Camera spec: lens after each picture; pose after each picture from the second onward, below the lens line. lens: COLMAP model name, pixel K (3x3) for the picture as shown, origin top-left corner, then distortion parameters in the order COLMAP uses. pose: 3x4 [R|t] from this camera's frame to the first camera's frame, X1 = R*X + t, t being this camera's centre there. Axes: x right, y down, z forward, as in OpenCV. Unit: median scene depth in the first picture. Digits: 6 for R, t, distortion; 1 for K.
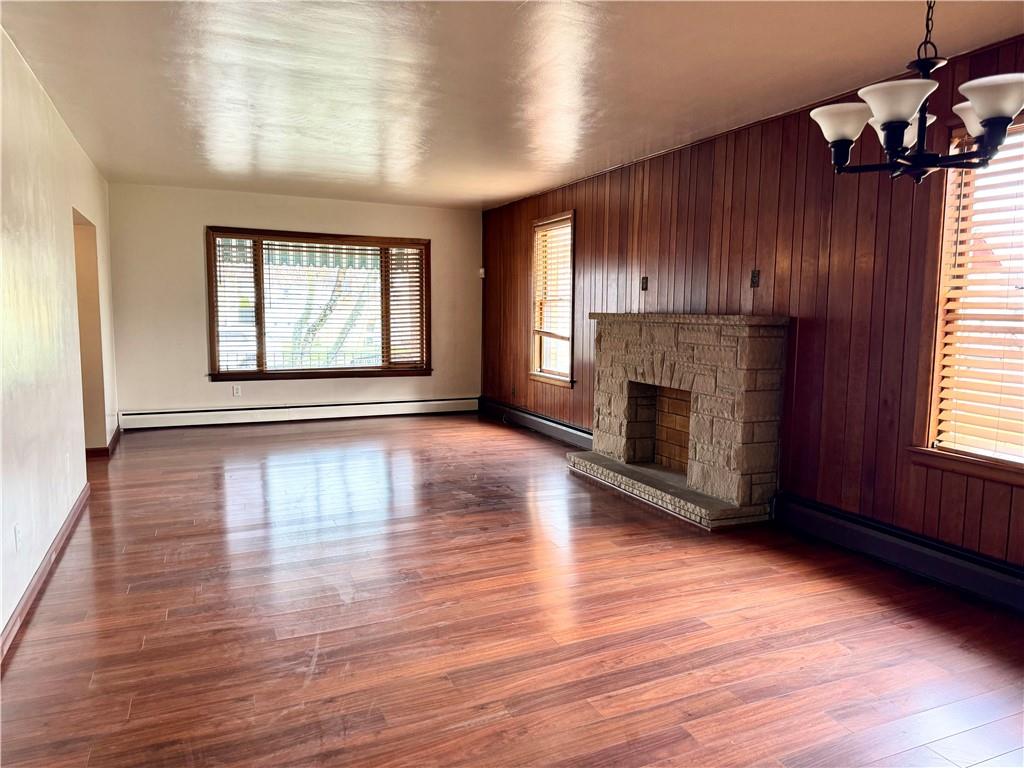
lens RADIAL K [[706.2, 0, 512.0], [0, 706.2, 384.0], [0, 0, 1]] dist [0.150307, -0.252325]
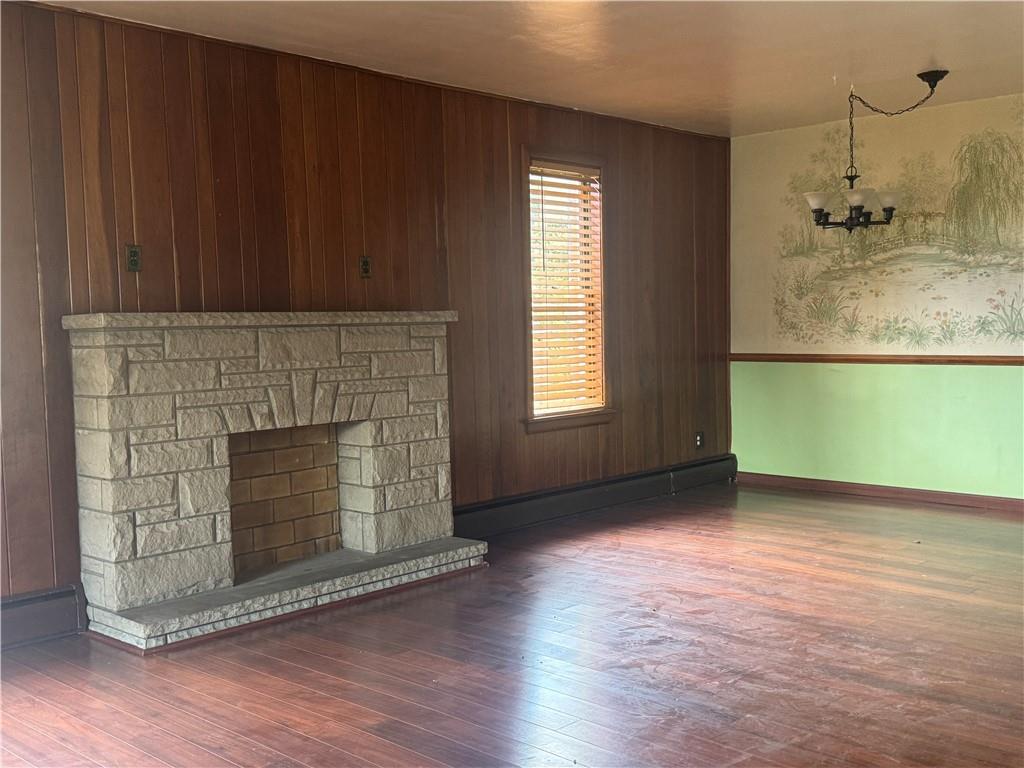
lens RADIAL K [[1065.8, 0, 518.0], [0, 1065.8, 381.9], [0, 0, 1]] dist [0.160454, -0.304122]
pose [[-0.381883, -0.053440, 0.922664, -0.828593], [0.116454, 0.987588, 0.105400, -0.127638], [-0.916845, 0.147698, -0.370920, 1.313973]]
